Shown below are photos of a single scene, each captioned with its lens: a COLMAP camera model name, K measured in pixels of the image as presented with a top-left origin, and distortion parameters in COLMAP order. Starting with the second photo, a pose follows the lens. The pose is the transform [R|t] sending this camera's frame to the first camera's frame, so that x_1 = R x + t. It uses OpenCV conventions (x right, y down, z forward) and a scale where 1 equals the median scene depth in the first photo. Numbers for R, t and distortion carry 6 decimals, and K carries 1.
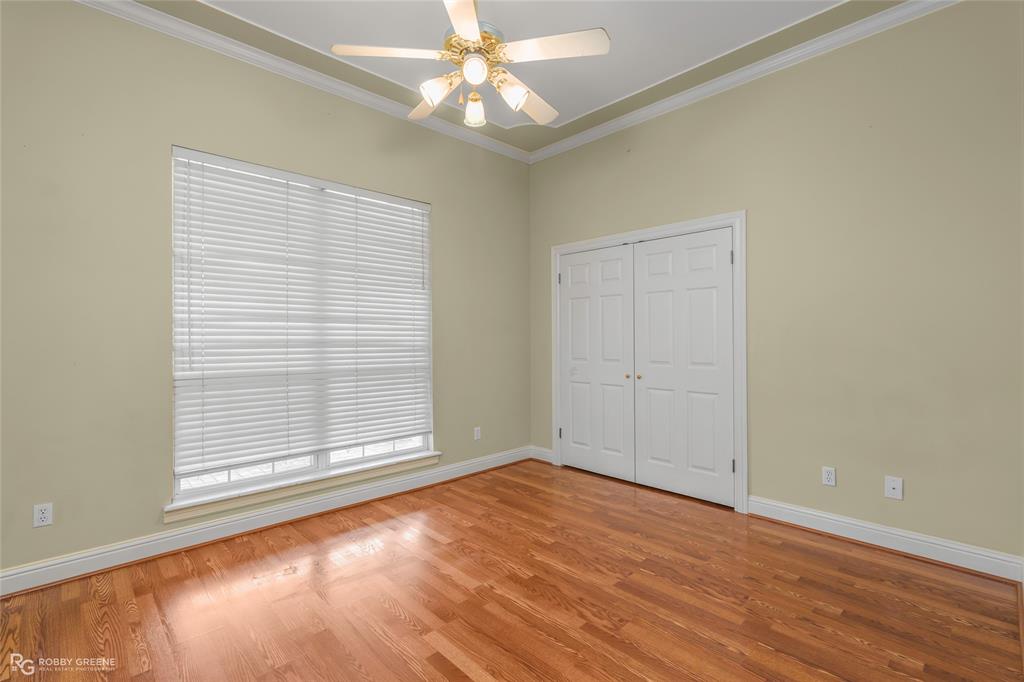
lens RADIAL K [[464.3, 0, 508.8], [0, 464.3, 337.4], [0, 0, 1]] dist [-0.006952, 0.000721]
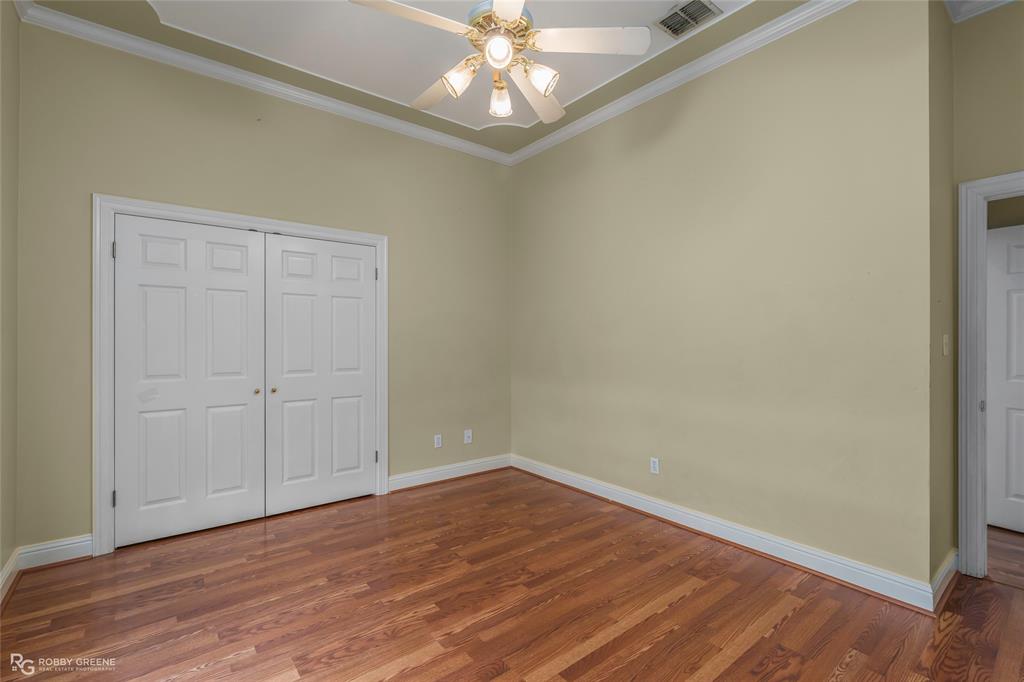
lens RADIAL K [[464.3, 0, 509.9], [0, 464.3, 343.1], [0, 0, 1]] dist [-0.006952, 0.000721]
pose [[0.084762, 0.000993, 0.996401, -0.710178], [-0.001437, 0.999999, -0.000875, -0.002905], [-0.996400, -0.001357, 0.084763, 0.648096]]
